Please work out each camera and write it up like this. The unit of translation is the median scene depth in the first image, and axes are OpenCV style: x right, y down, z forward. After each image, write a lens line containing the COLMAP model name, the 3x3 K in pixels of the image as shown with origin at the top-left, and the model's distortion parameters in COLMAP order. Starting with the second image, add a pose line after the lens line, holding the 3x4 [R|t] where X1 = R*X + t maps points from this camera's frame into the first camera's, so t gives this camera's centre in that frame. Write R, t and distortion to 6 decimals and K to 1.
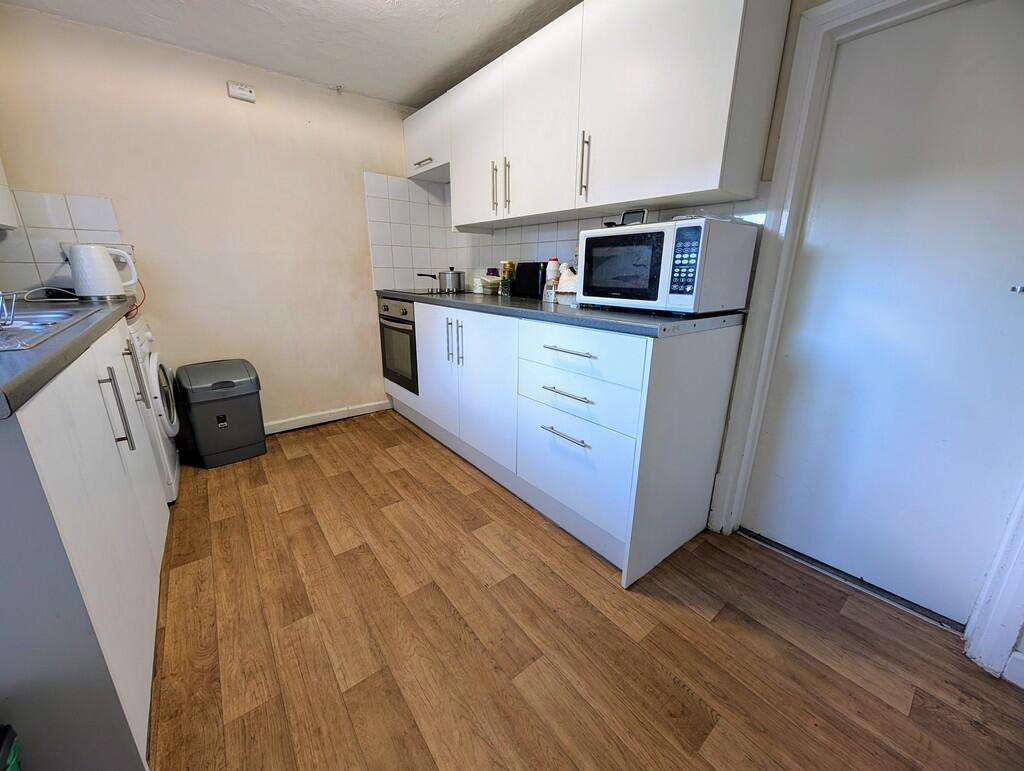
lens RADIAL K [[387.8, 0, 514.1], [0, 387.8, 381.6], [0, 0, 1]] dist [-0.000475, 0.000516]
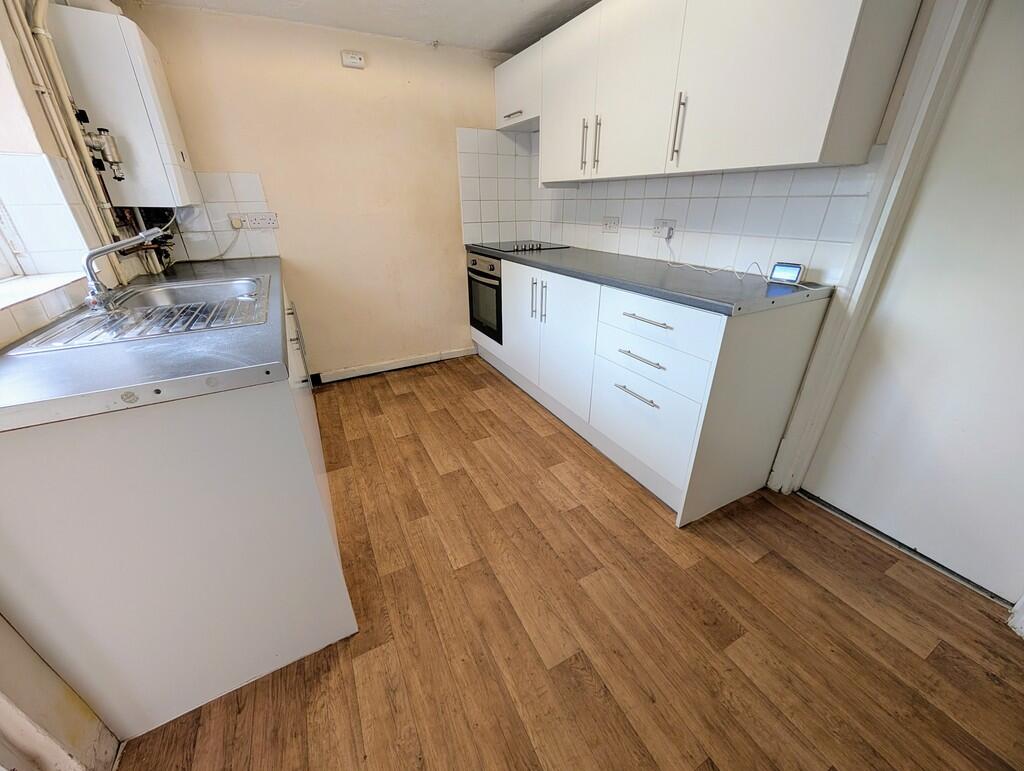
lens RADIAL K [[387.8, 0, 514.1], [0, 387.8, 381.6], [0, 0, 1]] dist [-0.000475, 0.000516]
pose [[0.982630, 0.060239, -0.175528, -0.020075], [-0.032304, 0.986933, 0.157861, -0.062674], [0.182744, -0.149449, 0.971736, -0.145008]]
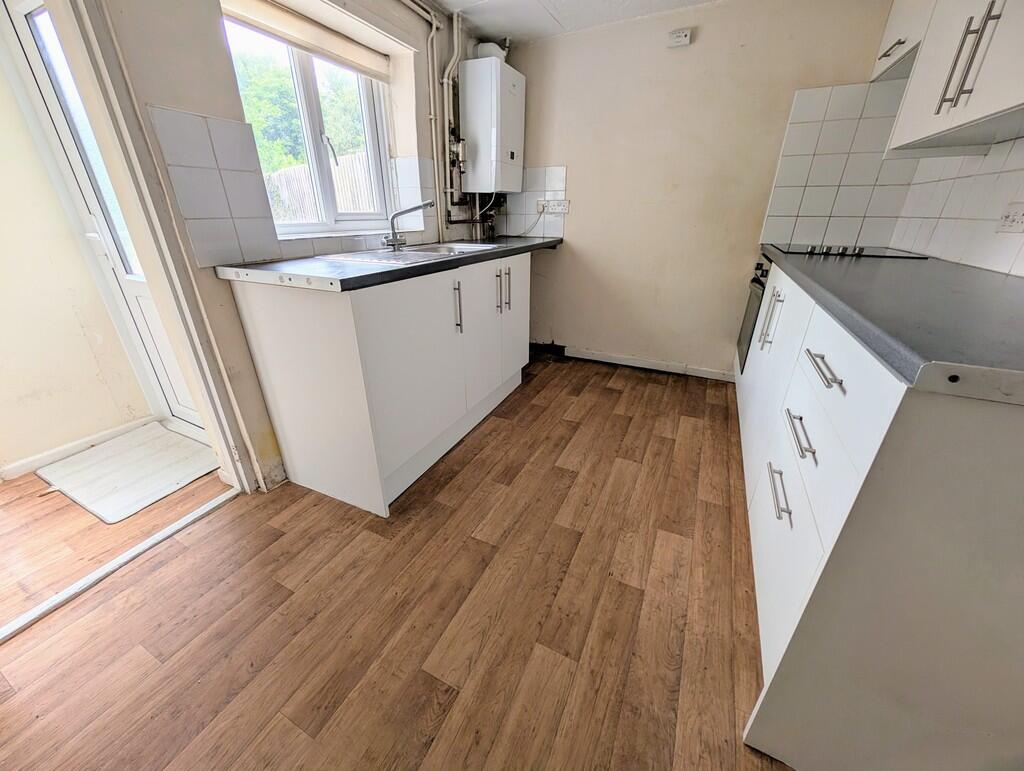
lens RADIAL K [[387.8, 0, 514.1], [0, 387.8, 381.6], [0, 0, 1]] dist [-0.000475, 0.000516]
pose [[0.427188, 0.354595, -0.831729, 0.404827], [-0.247371, 0.930627, 0.269705, -0.093670], [0.869665, 0.090531, 0.485270, 0.273454]]
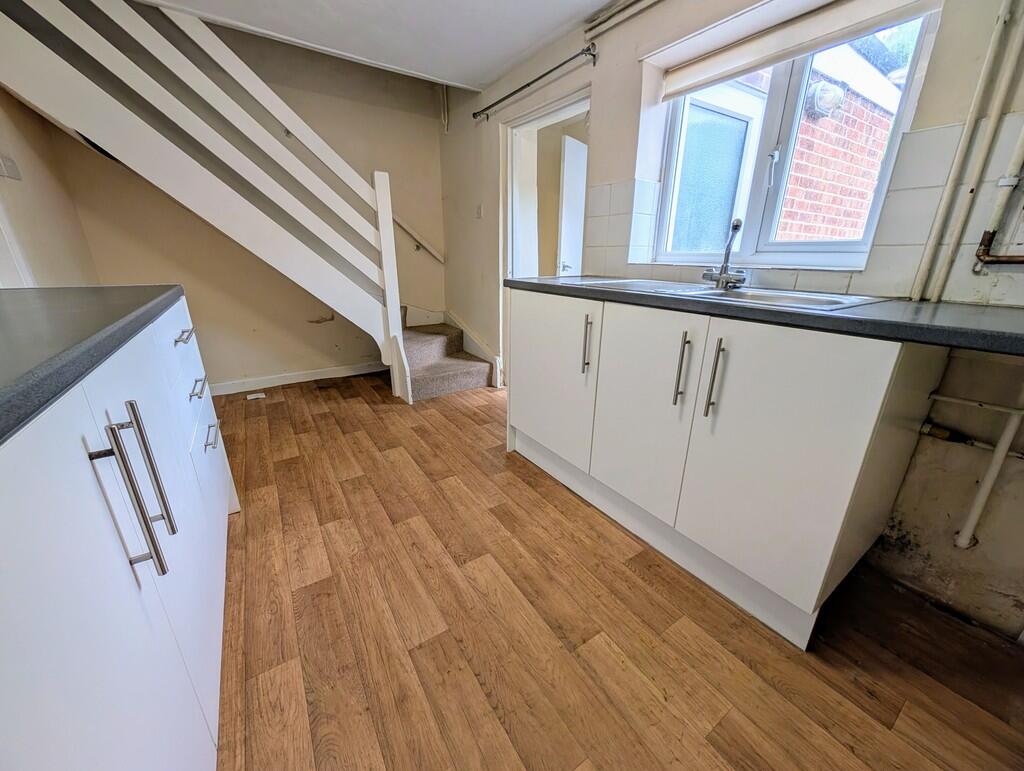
lens RADIAL K [[387.8, 0, 514.1], [0, 387.8, 381.6], [0, 0, 1]] dist [-0.000475, 0.000516]
pose [[-0.995918, -0.047639, 0.076666, -0.574580], [0.004223, 0.823853, 0.566787, -0.425921], [-0.090163, 0.564797, -0.820289, 1.529504]]
